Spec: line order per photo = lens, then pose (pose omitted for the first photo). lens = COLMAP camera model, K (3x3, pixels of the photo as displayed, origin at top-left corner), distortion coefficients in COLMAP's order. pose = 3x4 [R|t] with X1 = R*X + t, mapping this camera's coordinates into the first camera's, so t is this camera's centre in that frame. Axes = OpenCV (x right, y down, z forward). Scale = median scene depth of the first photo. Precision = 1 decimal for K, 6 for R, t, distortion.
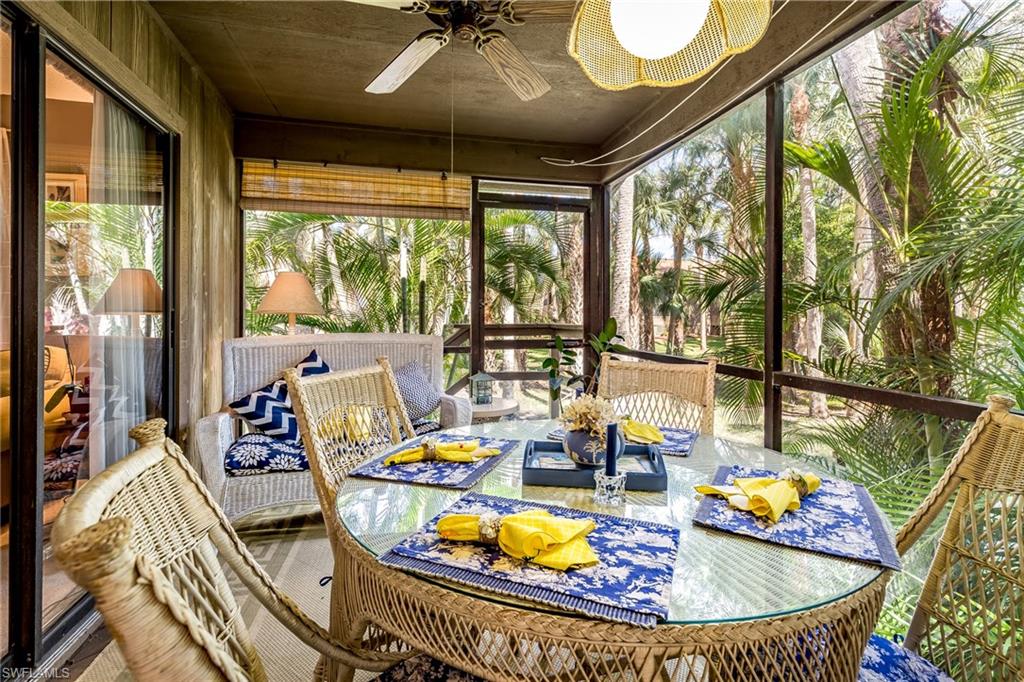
lens RADIAL K [[472.7, 0, 516.3], [0, 472.7, 324.8], [0, 0, 1]] dist [0.025068, -0.007309]
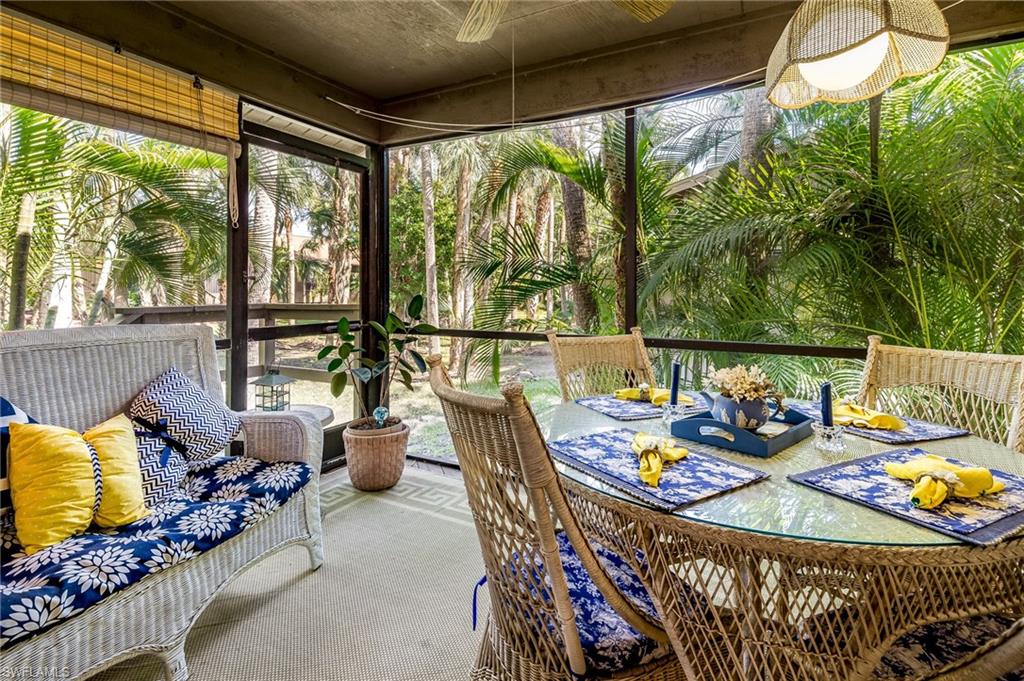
lens RADIAL K [[487.6, 0, 512.2], [0, 487.6, 293.5], [0, 0, 1]] dist [0.000920, 0.000264]
pose [[0.667746, -0.010271, 0.744318, -0.372365], [0.022695, 0.999721, -0.006565, -0.006756], [-0.744043, 0.021277, 0.667793, 0.232513]]
